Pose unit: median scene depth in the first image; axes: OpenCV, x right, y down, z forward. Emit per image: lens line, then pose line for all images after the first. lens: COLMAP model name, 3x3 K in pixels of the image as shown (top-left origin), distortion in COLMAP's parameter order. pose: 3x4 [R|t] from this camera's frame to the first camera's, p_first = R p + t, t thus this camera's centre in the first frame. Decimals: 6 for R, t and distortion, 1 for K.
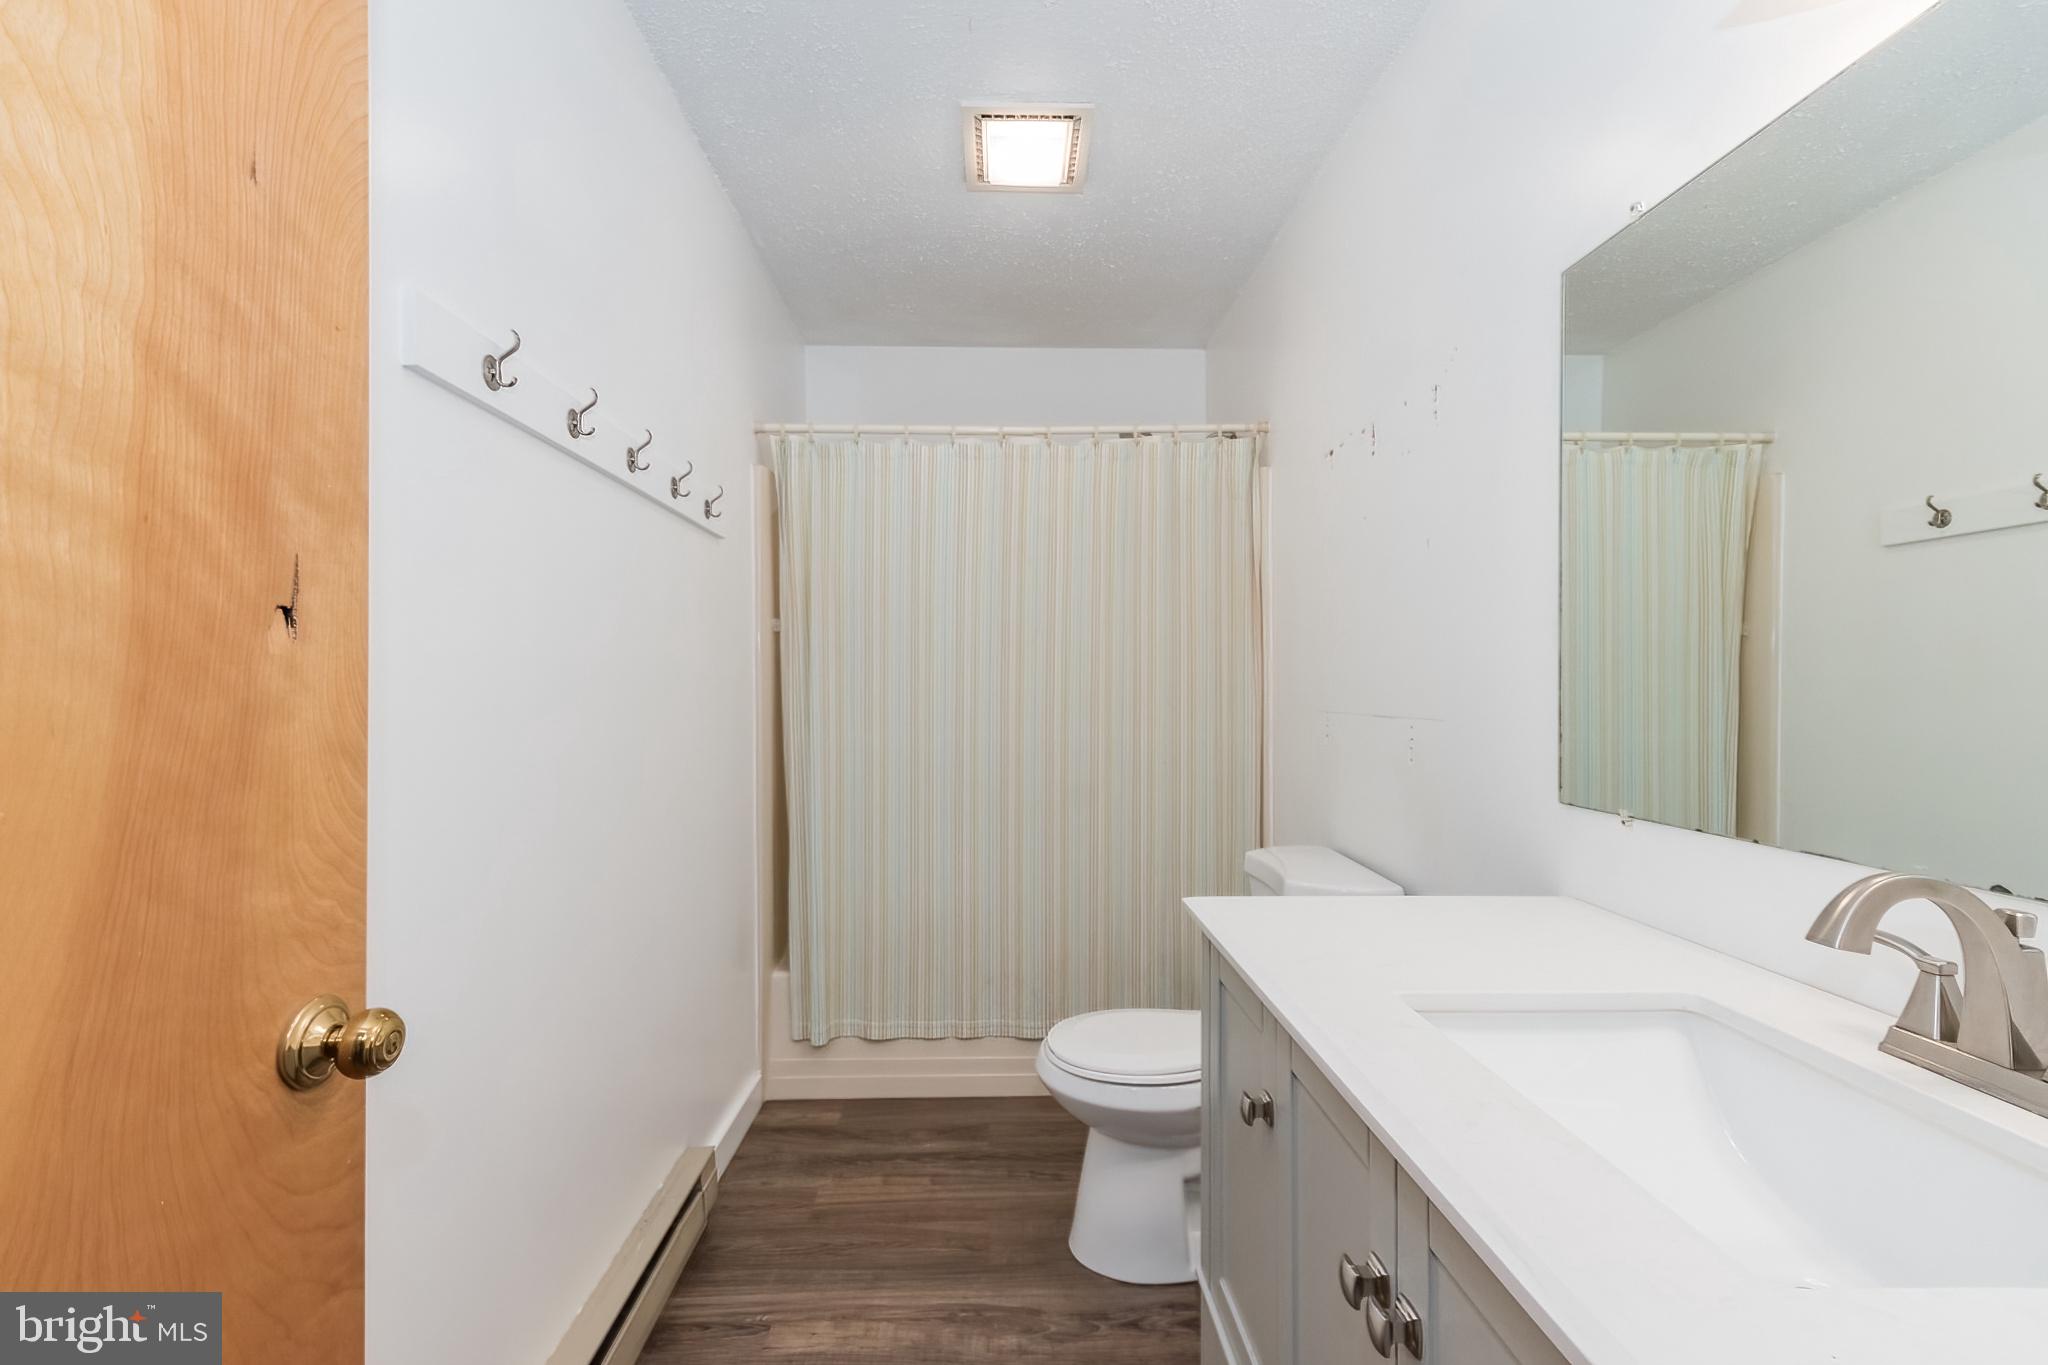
lens RADIAL K [[905.2, 0, 1043.9], [0, 905.2, 688.2], [0, 0, 1]] dist [0.002684, 0.001256]
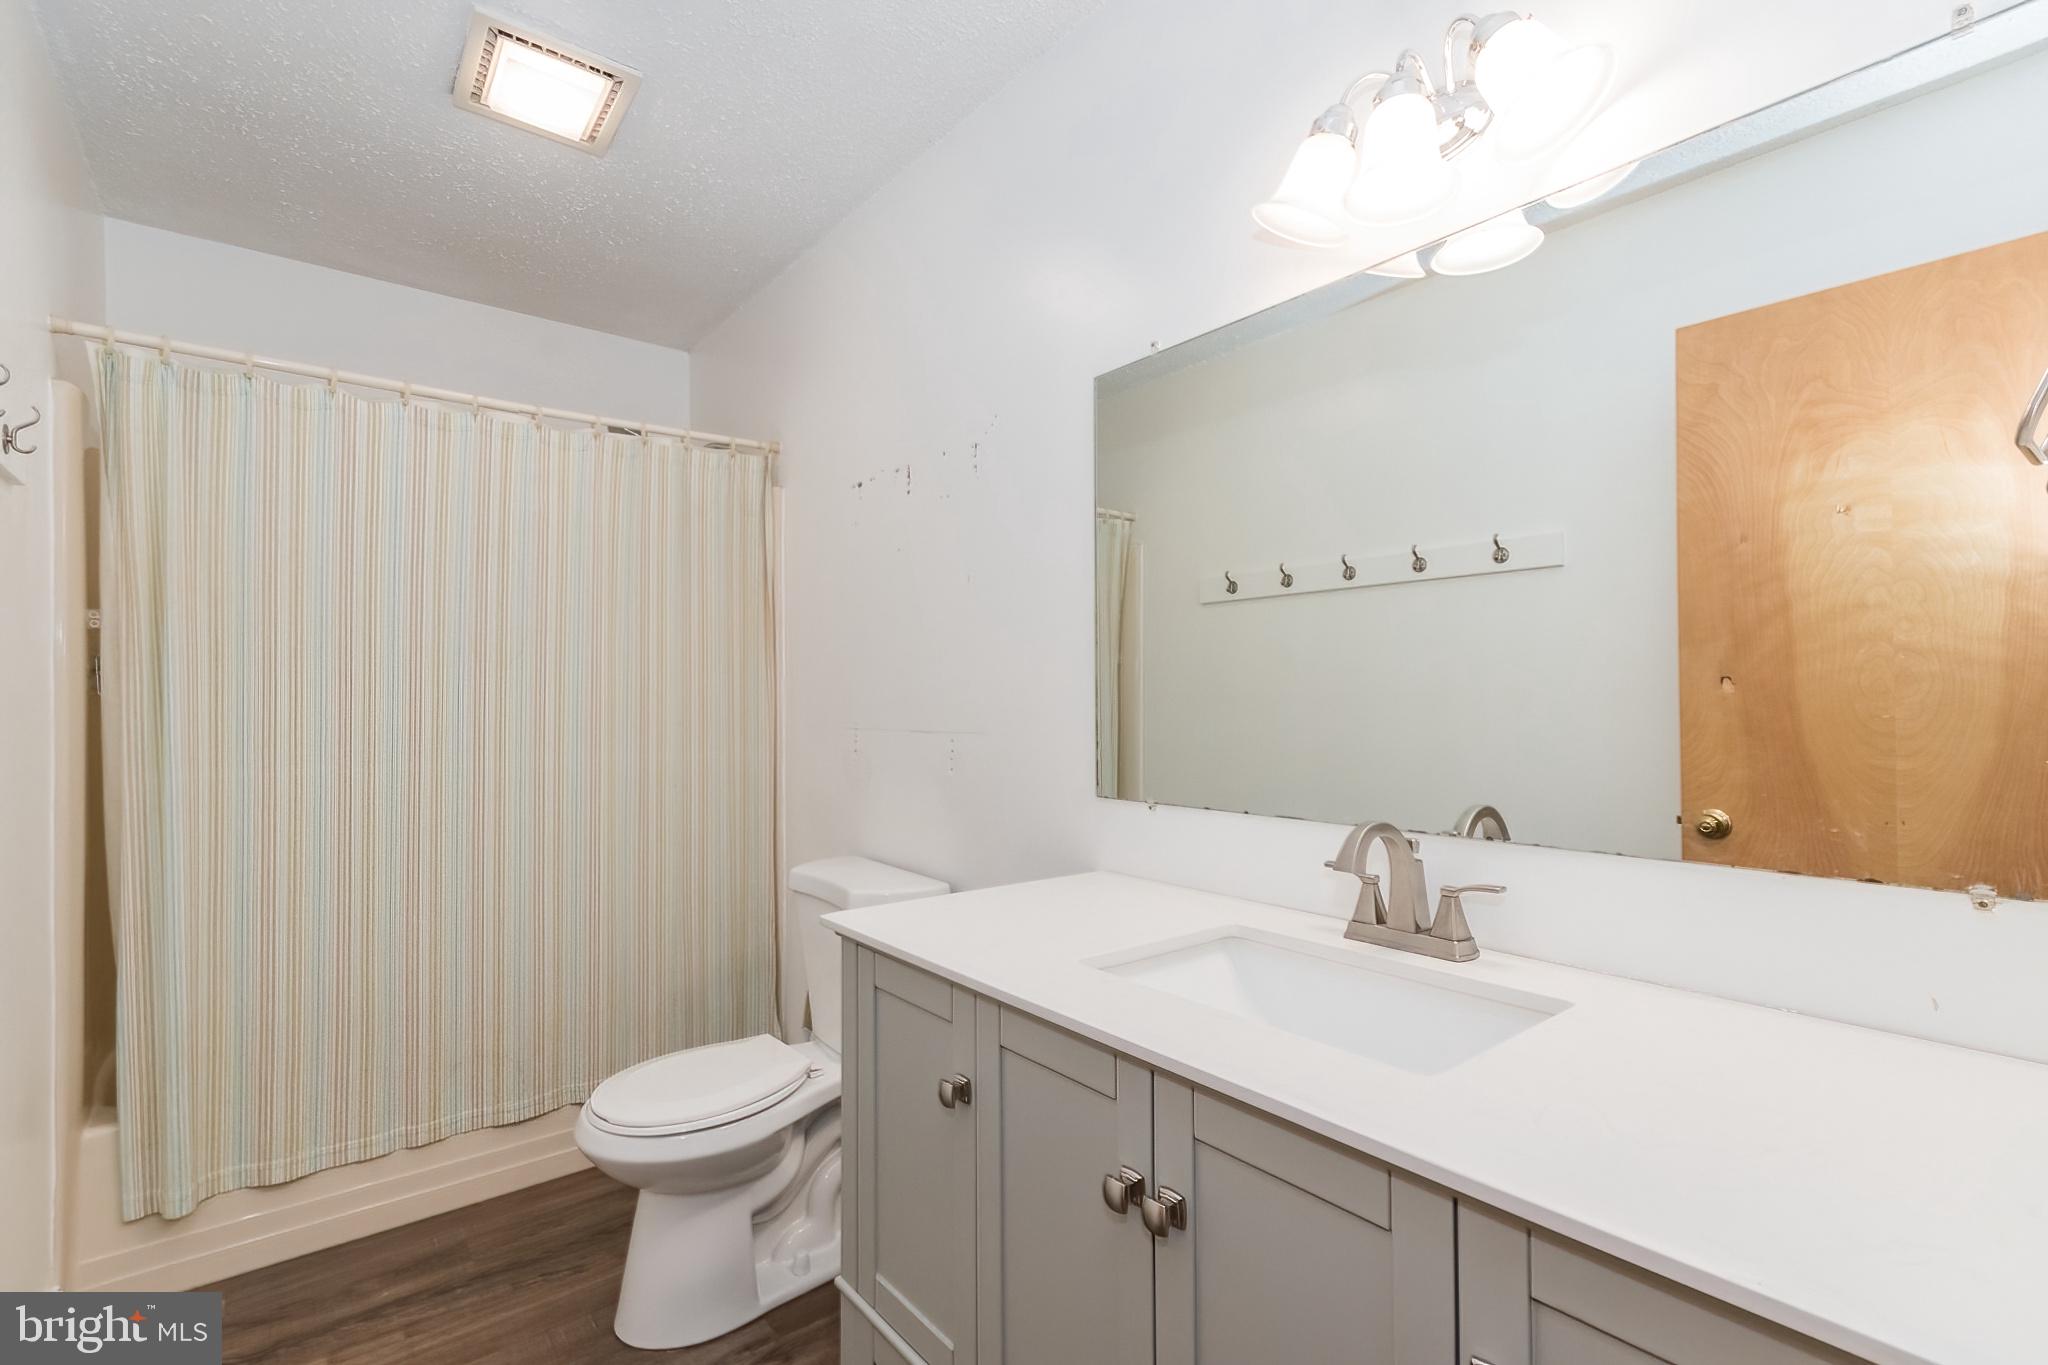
lens RADIAL K [[905.2, 0, 1040.7], [0, 905.2, 692.9], [0, 0, 1]] dist [0.002684, 0.001256]
pose [[0.797713, 0.001912, 0.603034, -0.139693], [0.006057, 0.999919, -0.011183, -0.002358], [-0.603006, 0.012574, 0.797637, 0.022987]]
